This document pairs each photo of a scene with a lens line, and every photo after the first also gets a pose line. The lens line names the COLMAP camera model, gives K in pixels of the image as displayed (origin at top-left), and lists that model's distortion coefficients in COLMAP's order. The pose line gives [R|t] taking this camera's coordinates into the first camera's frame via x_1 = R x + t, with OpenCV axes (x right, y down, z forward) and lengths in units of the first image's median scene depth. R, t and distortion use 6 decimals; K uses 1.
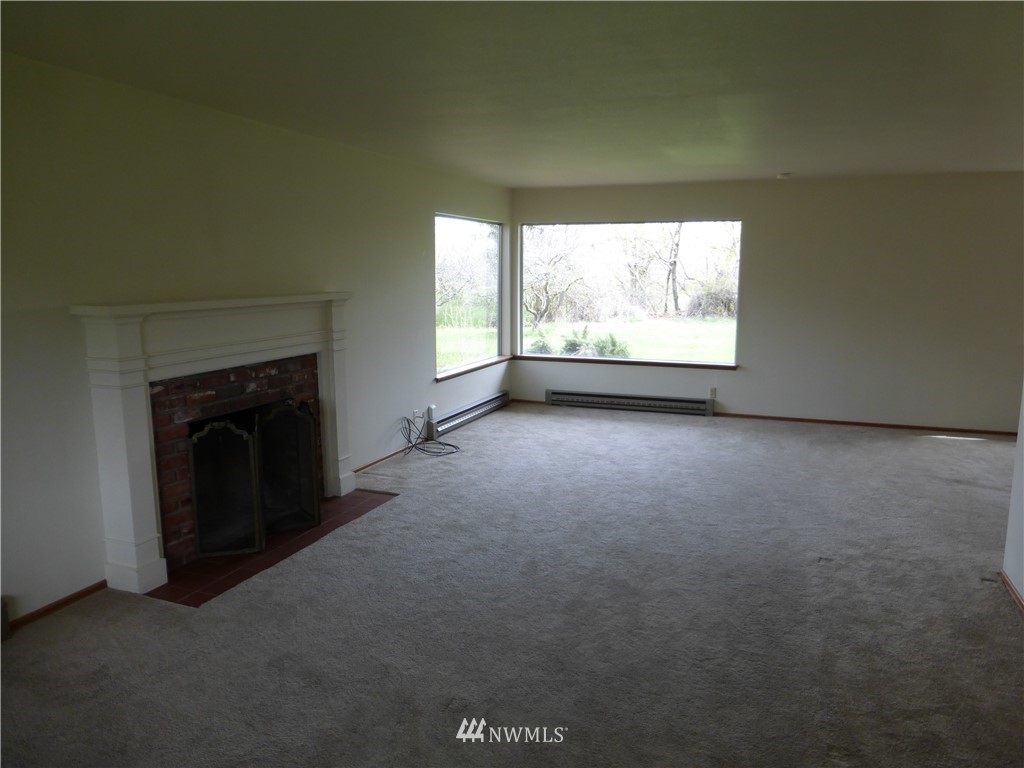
lens RADIAL K [[724.0, 0, 513.5], [0, 724.0, 380.0], [0, 0, 1]] dist [-0.002053, -0.000415]
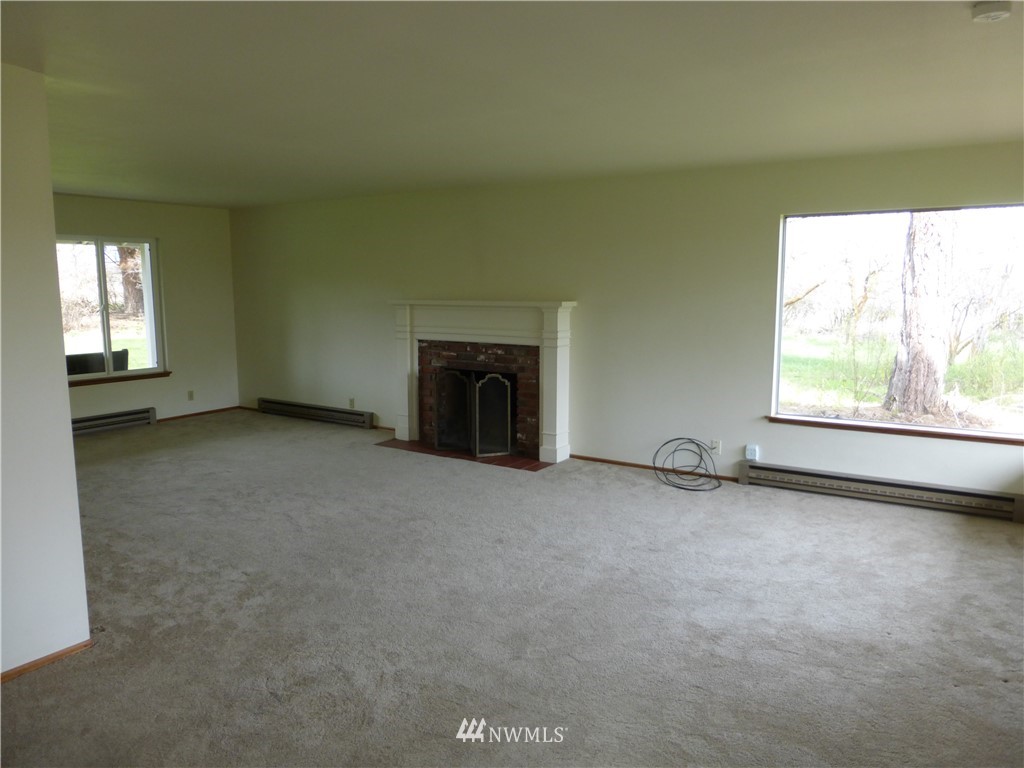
lens RADIAL K [[724.0, 0, 513.5], [0, 724.0, 387.7], [0, 0, 1]] dist [-0.002053, -0.000415]
pose [[-0.200674, 0.135420, -0.970253, 1.115493], [-0.147452, 0.974942, 0.166572, -0.191432], [0.968498, 0.176493, -0.175678, 1.308792]]
